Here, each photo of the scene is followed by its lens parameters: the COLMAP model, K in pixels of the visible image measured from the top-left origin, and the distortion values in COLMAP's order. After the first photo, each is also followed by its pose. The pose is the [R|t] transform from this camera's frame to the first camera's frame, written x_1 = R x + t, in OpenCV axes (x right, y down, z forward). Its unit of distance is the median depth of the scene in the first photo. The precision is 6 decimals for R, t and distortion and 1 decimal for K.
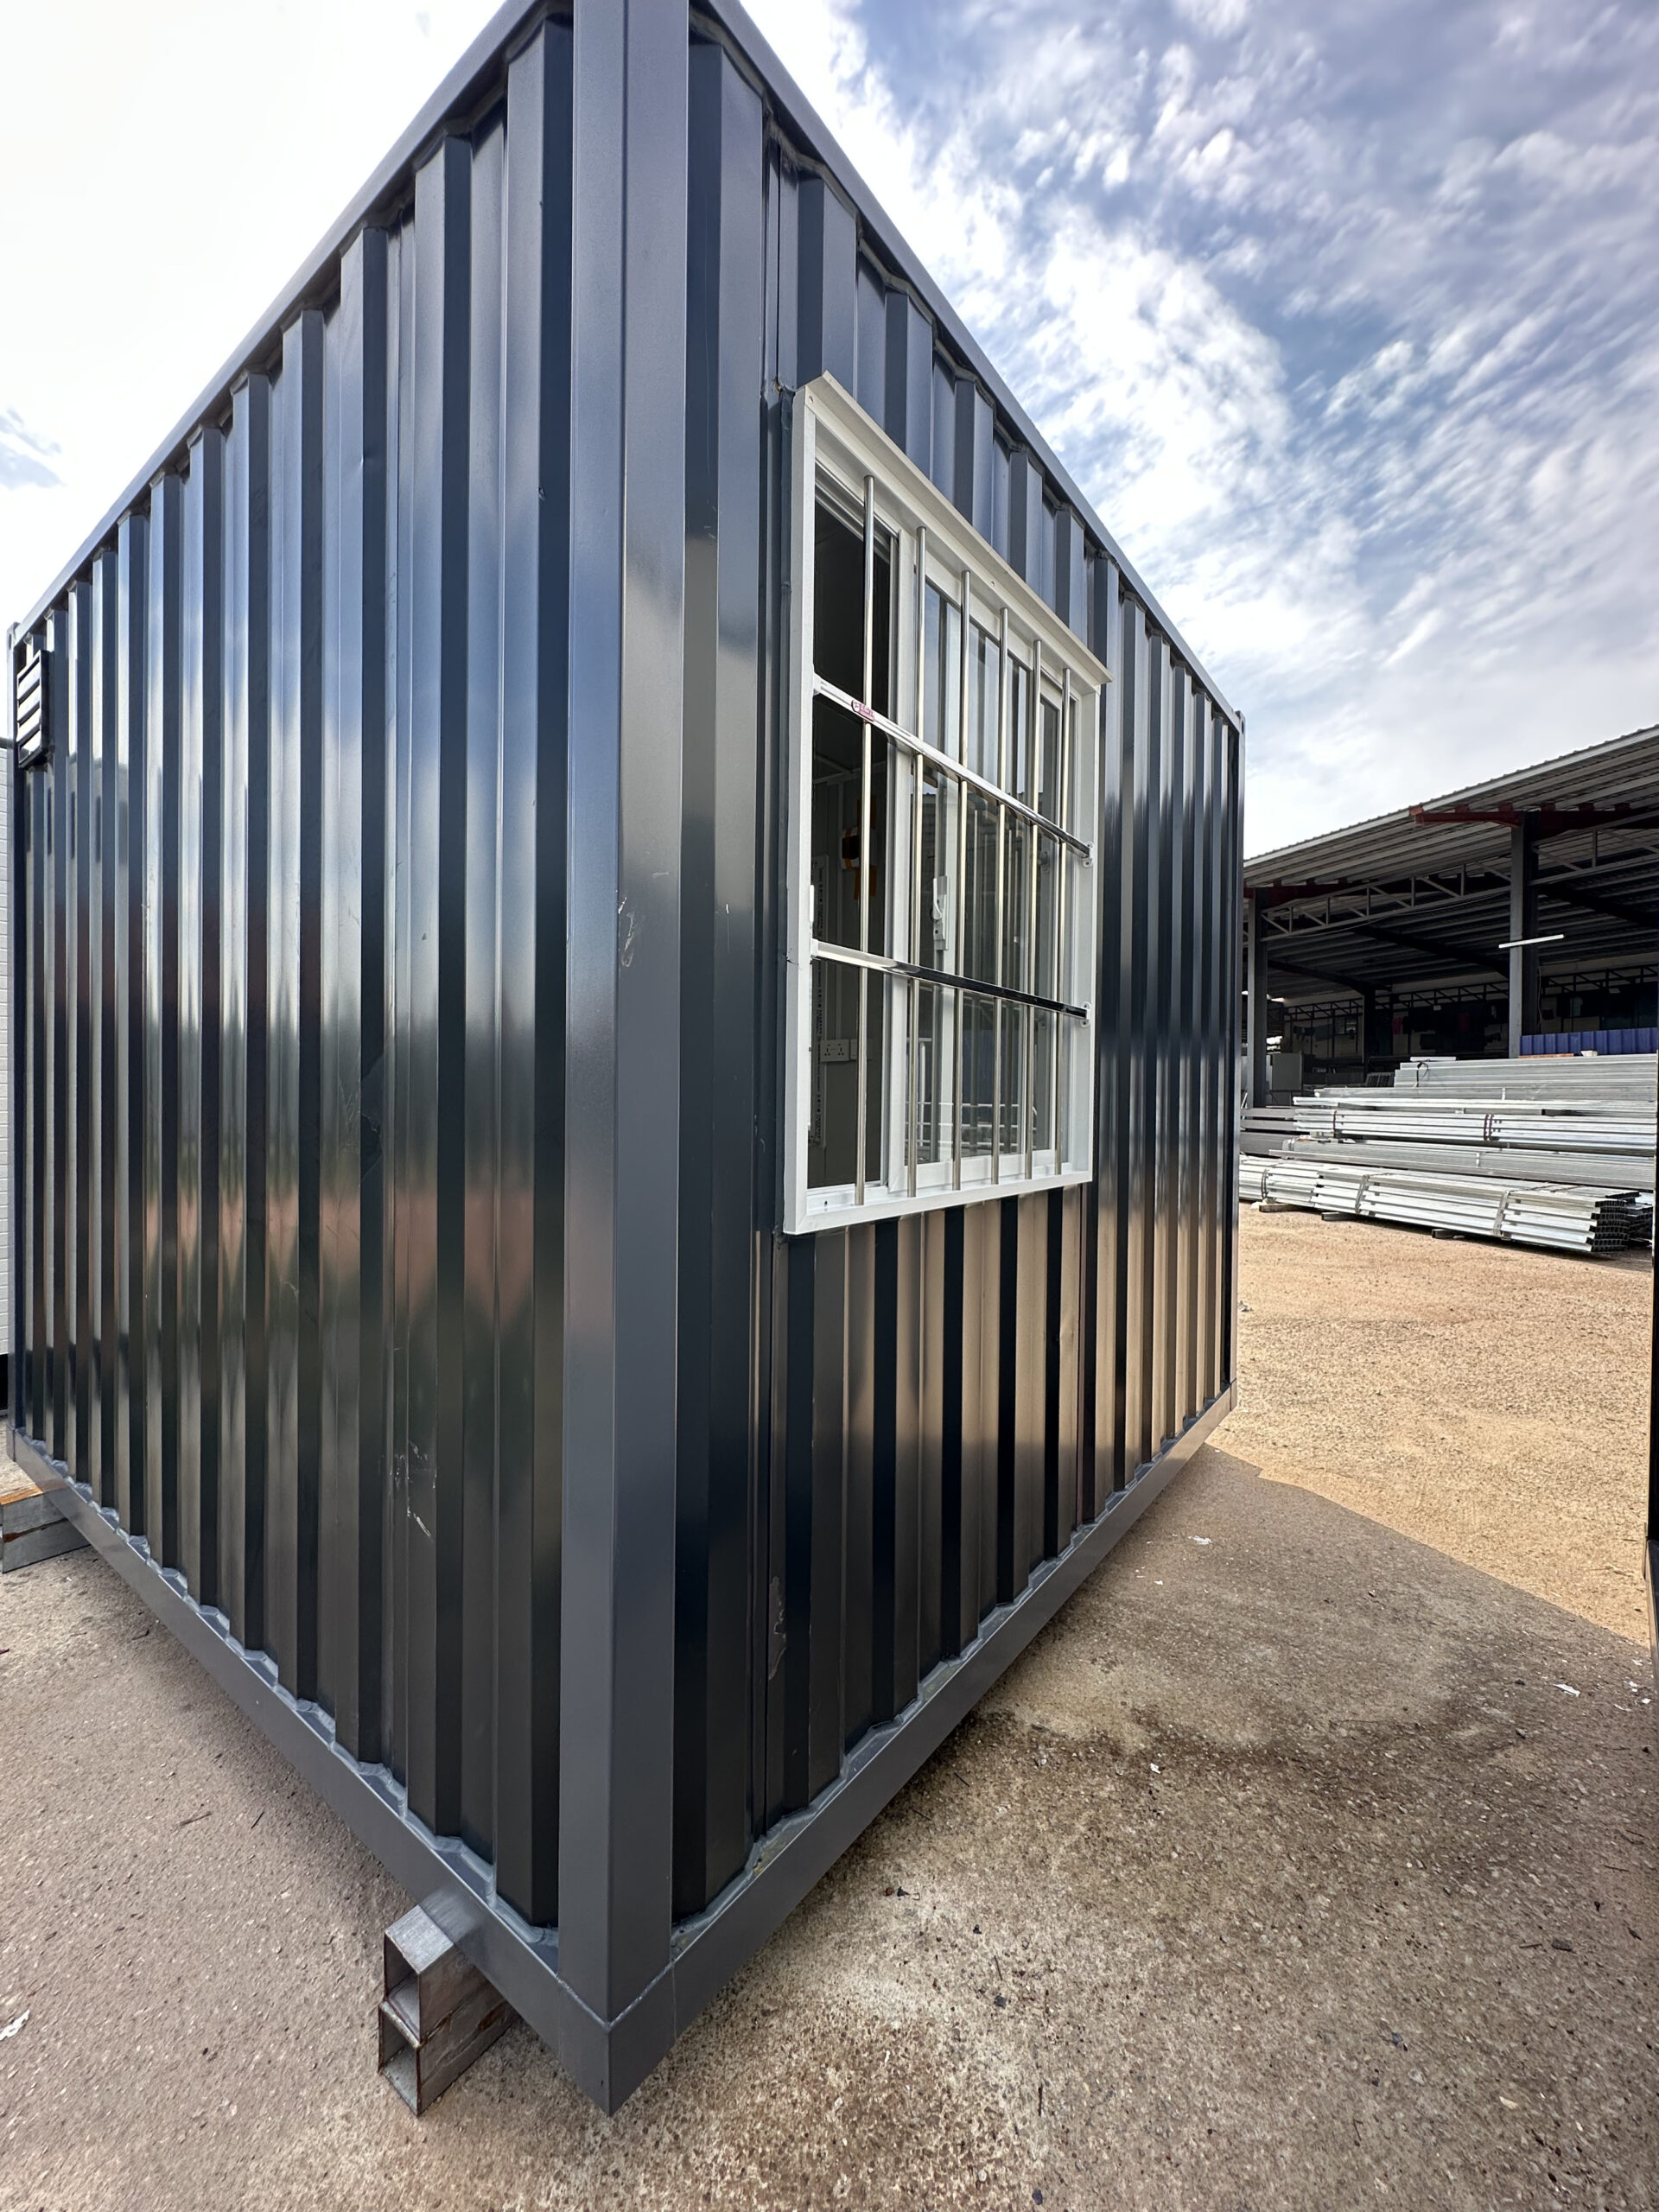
lens RADIAL K [[888.6, 0, 830.2], [0, 888.6, 1099.7], [0, 0, 1]] dist [-0.002718, 0.000771]
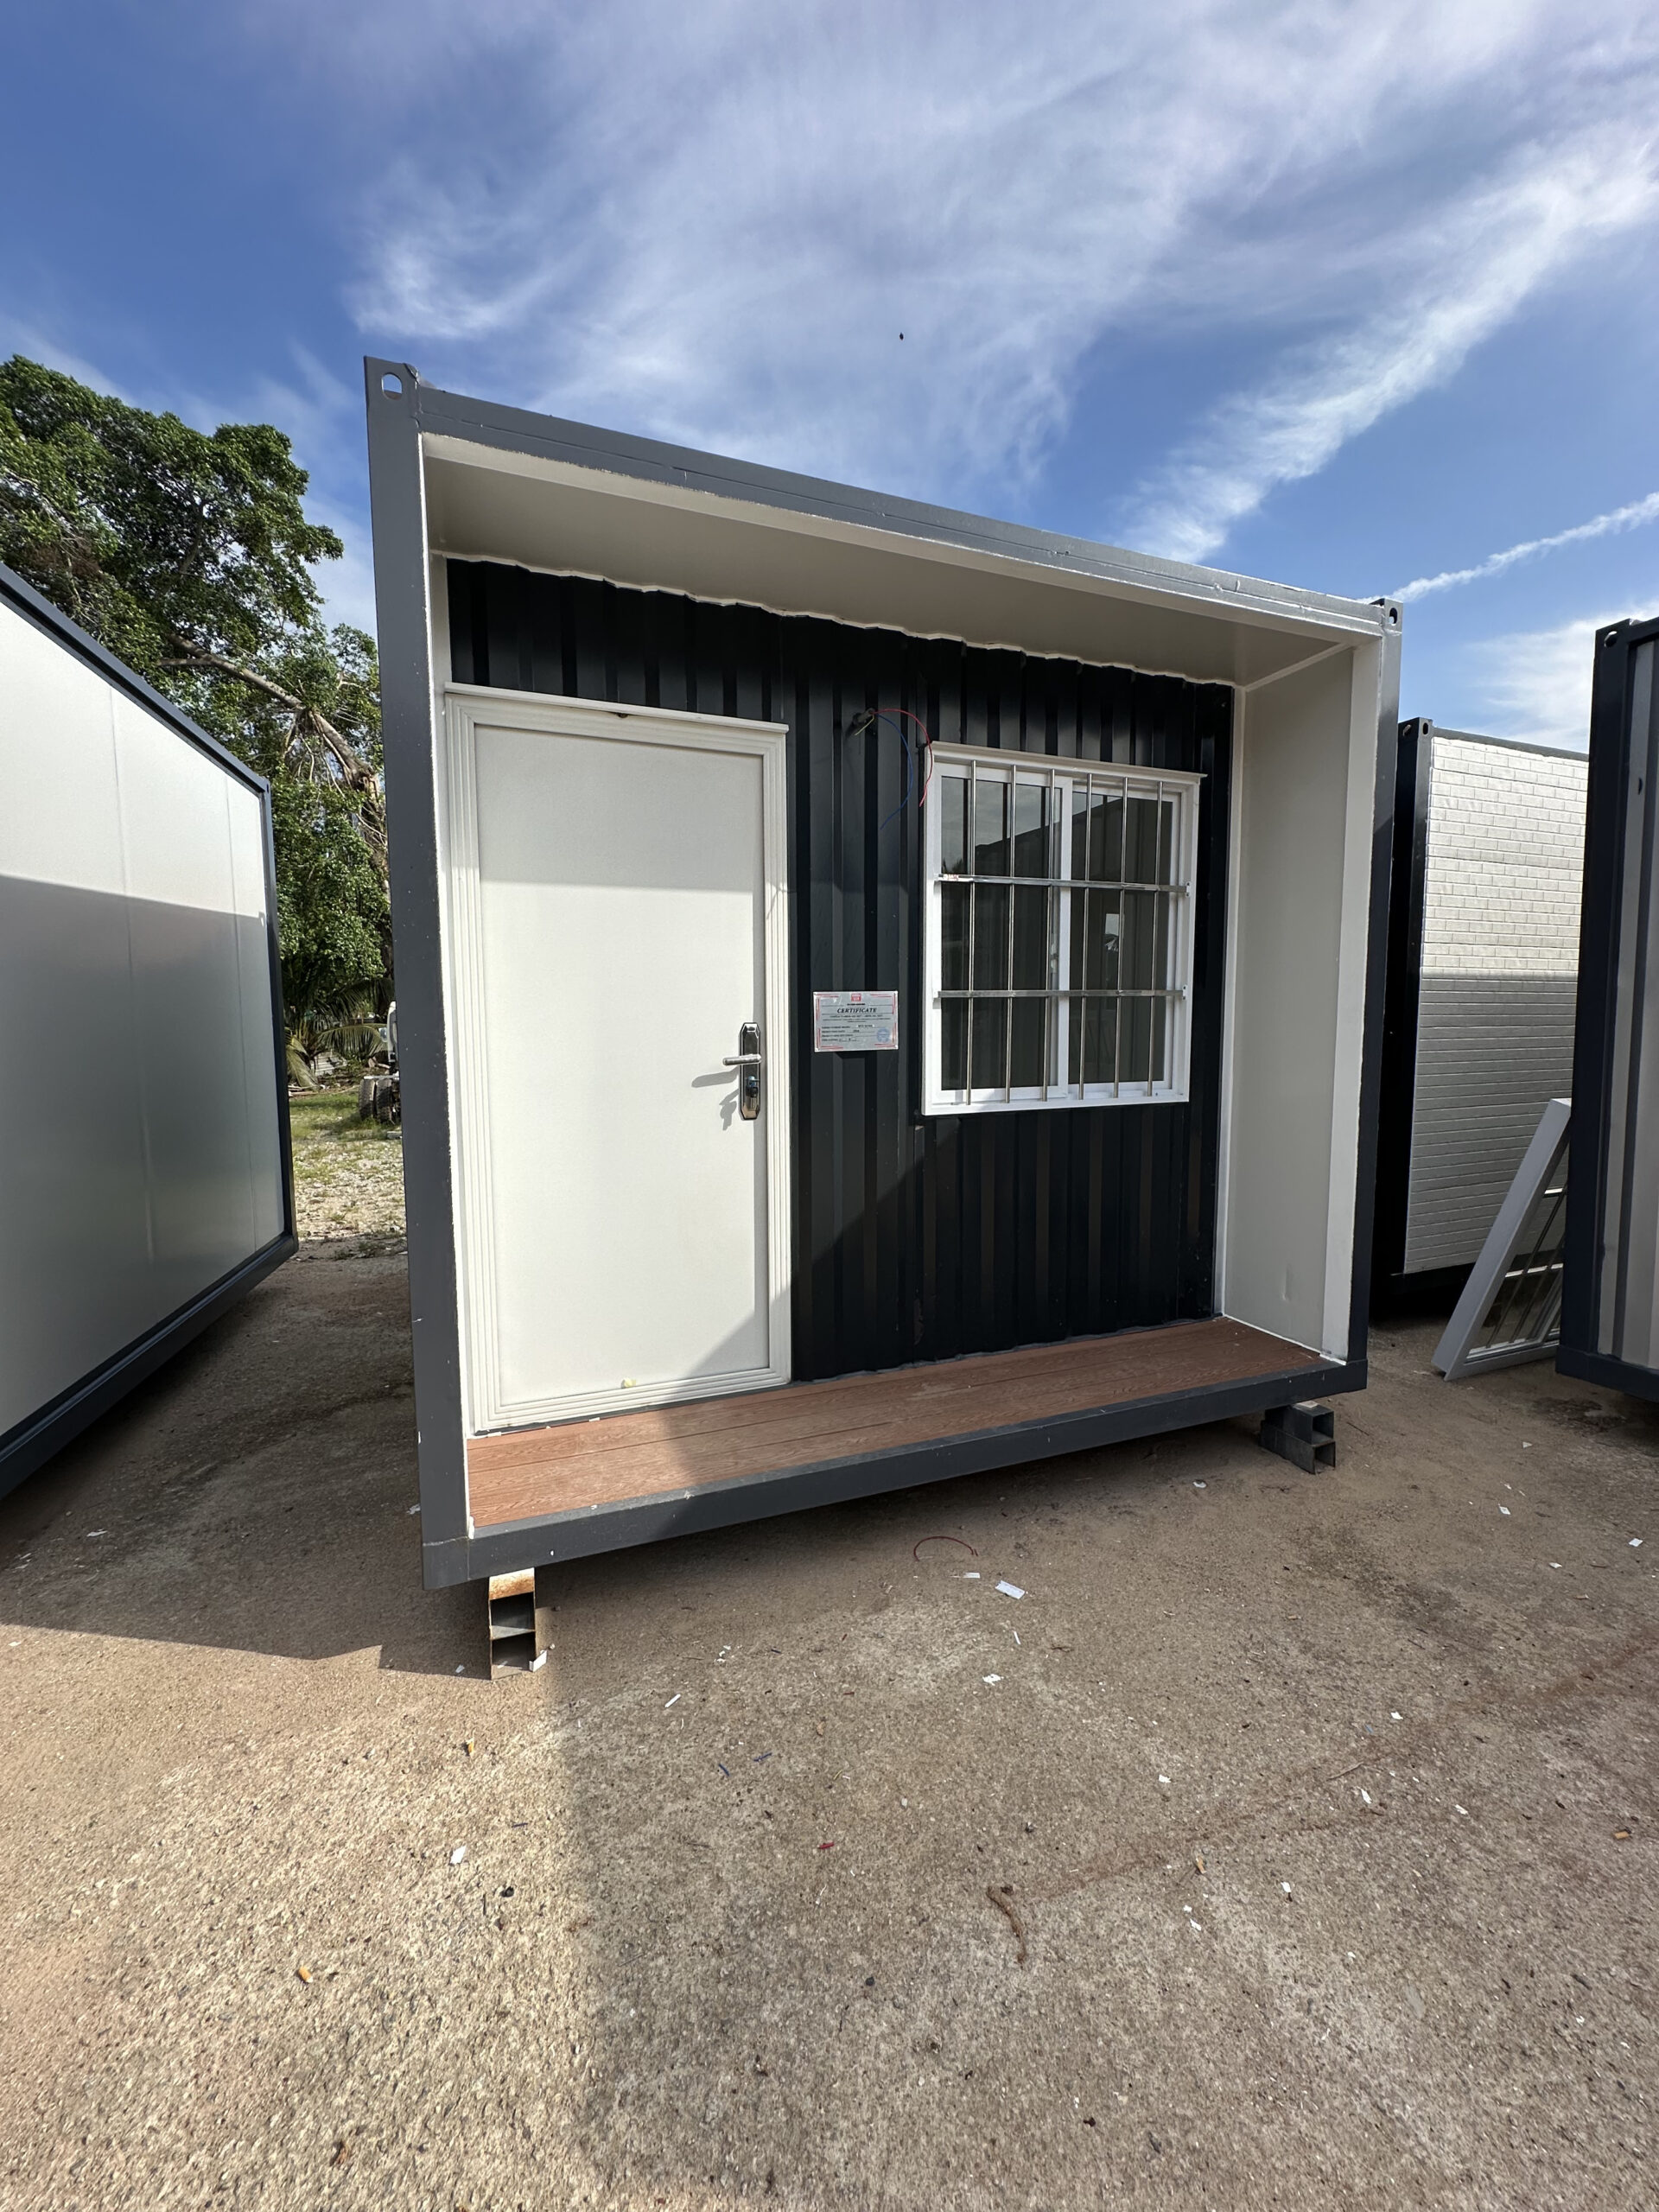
lens RADIAL K [[886.2, 0, 830.1], [0, 886.2, 1099.6], [0, 0, 1]] dist [-0.002433, 0.000694]
pose [[-0.526734, 0.066823, -0.847400, 1.226527], [-0.007608, 0.996495, 0.083309, -0.054643], [0.849996, 0.050329, -0.524379, 2.356897]]
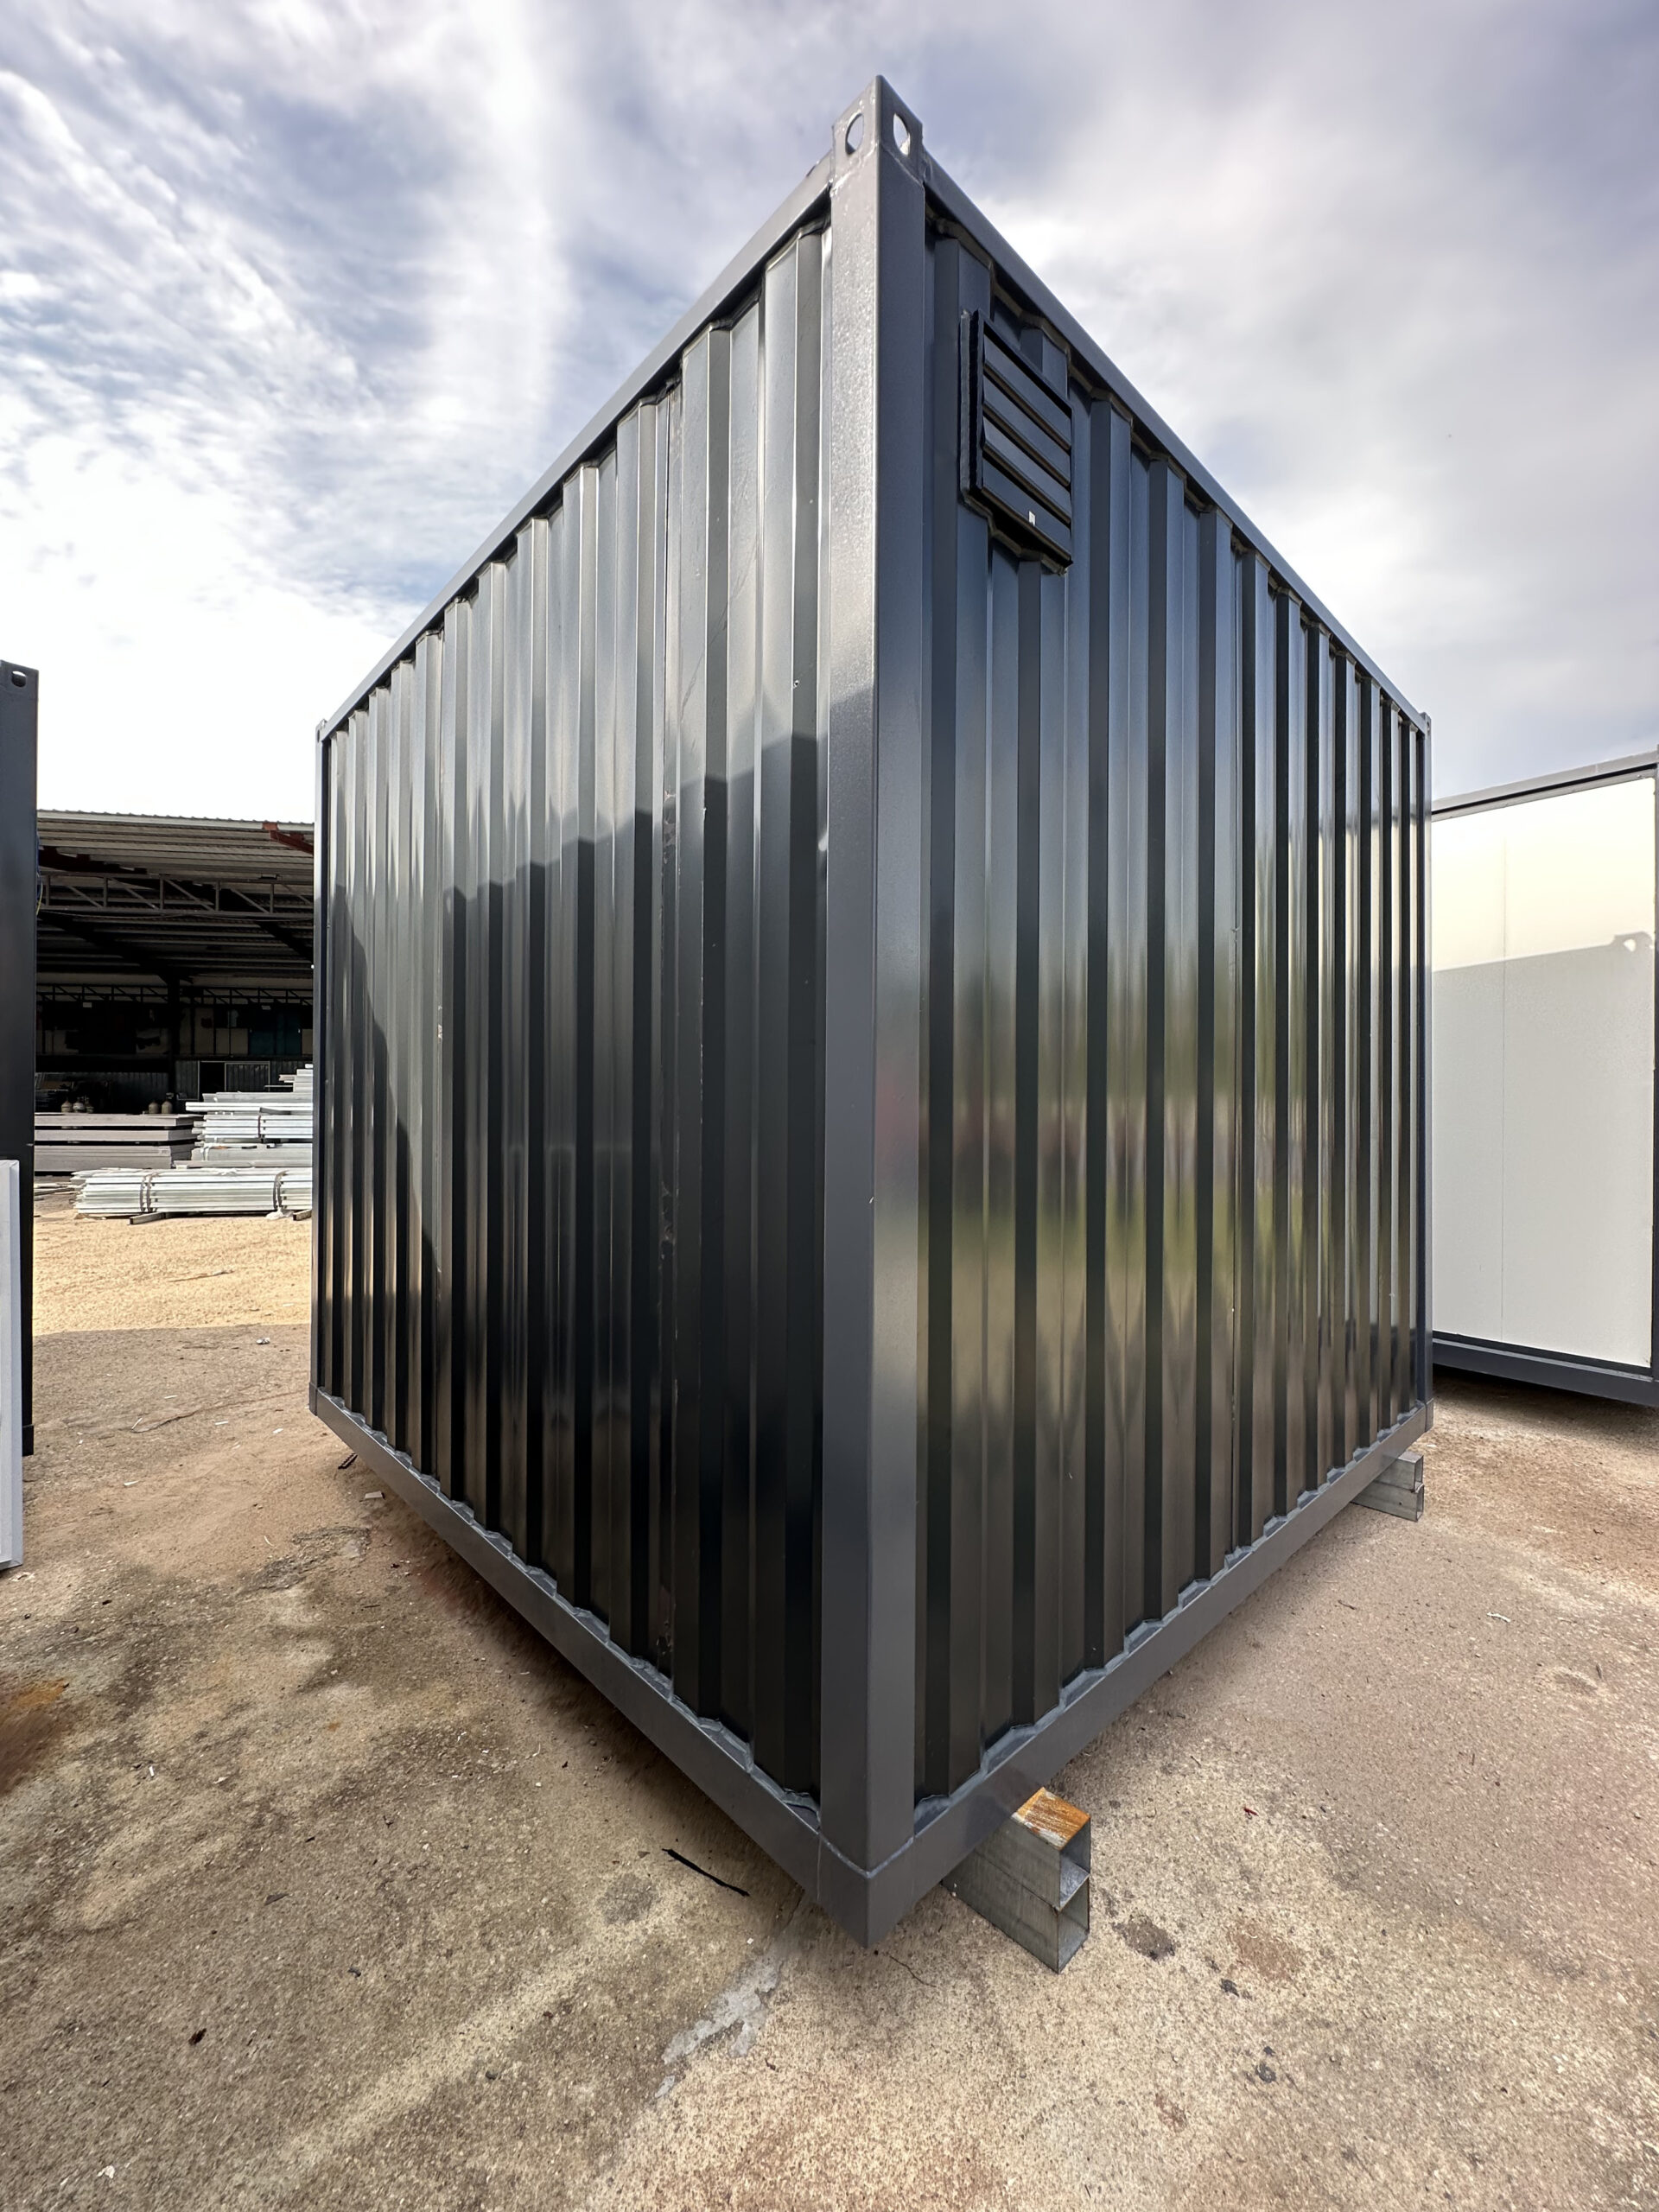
lens RADIAL K [[888.6, 0, 830.2], [0, 888.6, 1099.7], [0, 0, 1]] dist [-0.002718, 0.000771]
pose [[0.164984, -0.001805, 0.986295, -1.750887], [0.004294, 0.999990, 0.001112, -0.021242], [-0.986287, 0.004052, 0.164990, 1.212253]]
